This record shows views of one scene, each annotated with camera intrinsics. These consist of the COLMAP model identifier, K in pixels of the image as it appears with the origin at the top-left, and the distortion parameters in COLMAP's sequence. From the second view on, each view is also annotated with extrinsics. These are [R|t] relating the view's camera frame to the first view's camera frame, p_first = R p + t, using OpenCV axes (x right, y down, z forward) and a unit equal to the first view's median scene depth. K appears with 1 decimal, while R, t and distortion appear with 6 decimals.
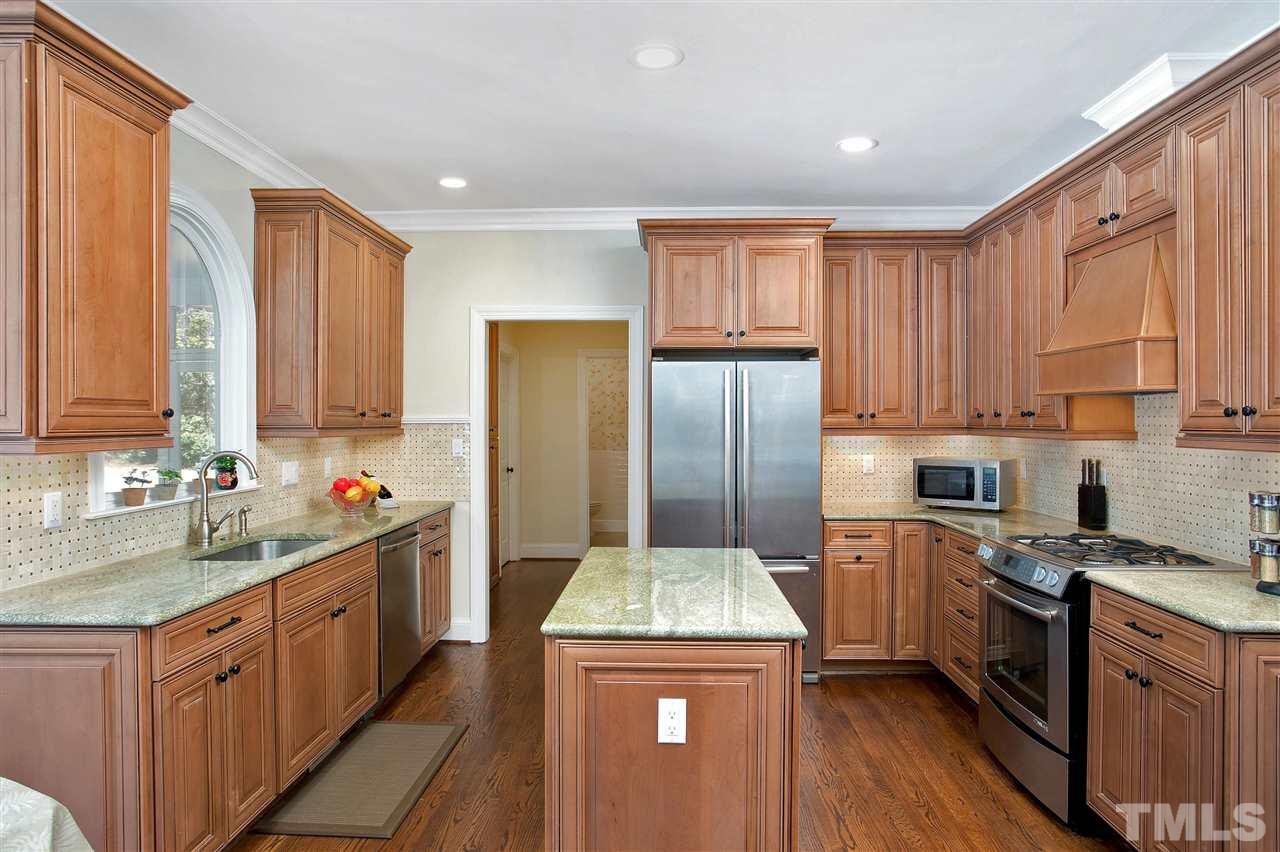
lens RADIAL K [[921.0, 0, 636.0], [0, 921.0, 385.1], [0, 0, 1]] dist [-0.103424, 0.116676]
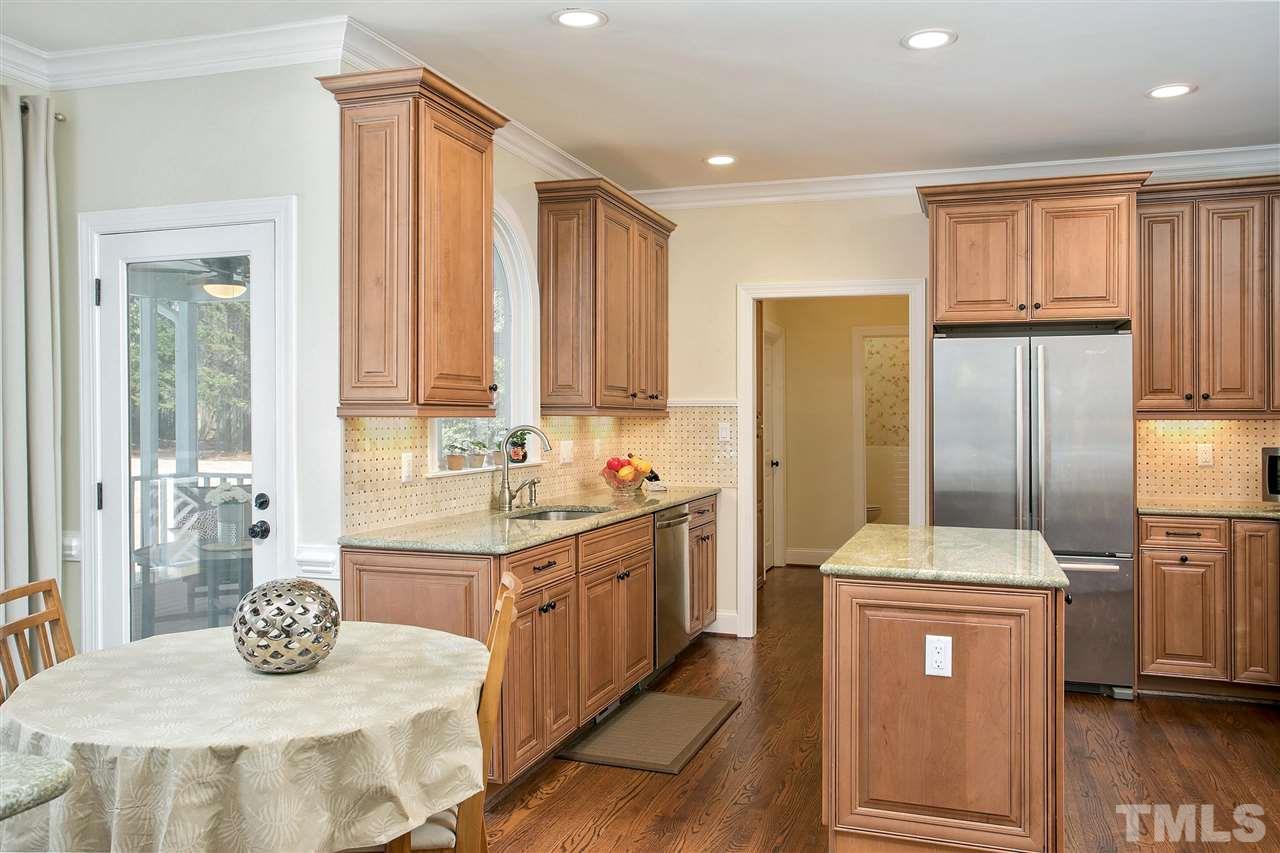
lens RADIAL K [[1033.3, 0, 587.3], [0, 1033.3, 393.1], [0, 0, 1]] dist [-0.037484, 0.067280]
pose [[0.950739, -0.001597, -0.309988, 0.008282], [0.008793, 0.999723, 0.021816, 0.005038], [0.309867, -0.023467, 0.950490, -0.129069]]
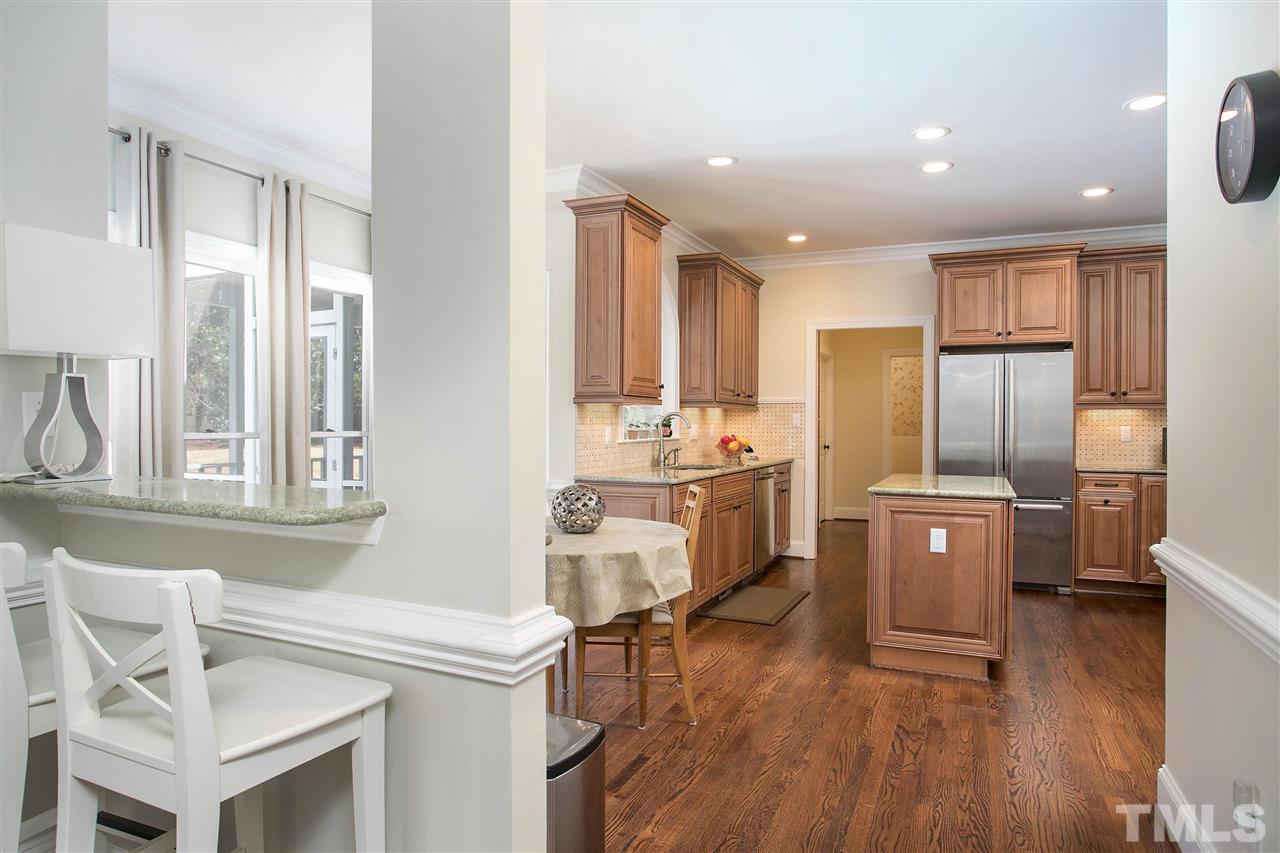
lens RADIAL K [[725.4, 0, 640.0], [0, 725.4, 426.5], [0, 0, 1]] dist [-0.074000, 0.066888]
pose [[0.925725, 0.007951, -0.378114, 0.010623], [0.015840, 0.998087, 0.059768, 0.012193], [0.377865, -0.061318, 0.923828, -0.233063]]
